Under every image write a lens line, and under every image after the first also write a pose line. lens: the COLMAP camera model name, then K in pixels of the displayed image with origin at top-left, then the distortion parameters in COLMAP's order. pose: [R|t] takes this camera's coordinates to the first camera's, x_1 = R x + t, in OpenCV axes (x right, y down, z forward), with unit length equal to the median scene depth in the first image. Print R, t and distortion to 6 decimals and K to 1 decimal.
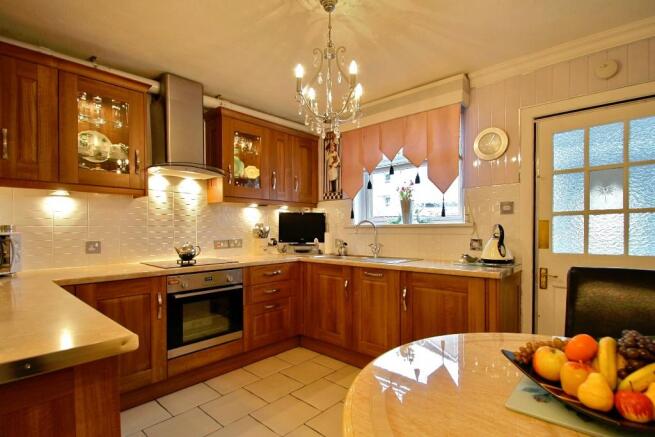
lens RADIAL K [[304.5, 0, 332.6], [0, 304.5, 232.4], [0, 0, 1]] dist [0.001378, -0.000956]
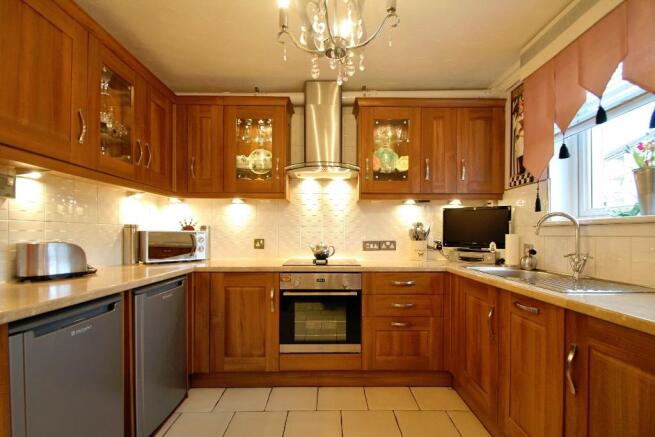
lens RADIAL K [[304.5, 0, 332.6], [0, 304.5, 232.4], [0, 0, 1]] dist [0.001378, -0.000956]
pose [[0.695950, 0.003764, -0.718081, 0.238828], [-0.012164, 0.999905, -0.006548, 0.006599], [0.717987, 0.013292, 0.695929, 0.289118]]
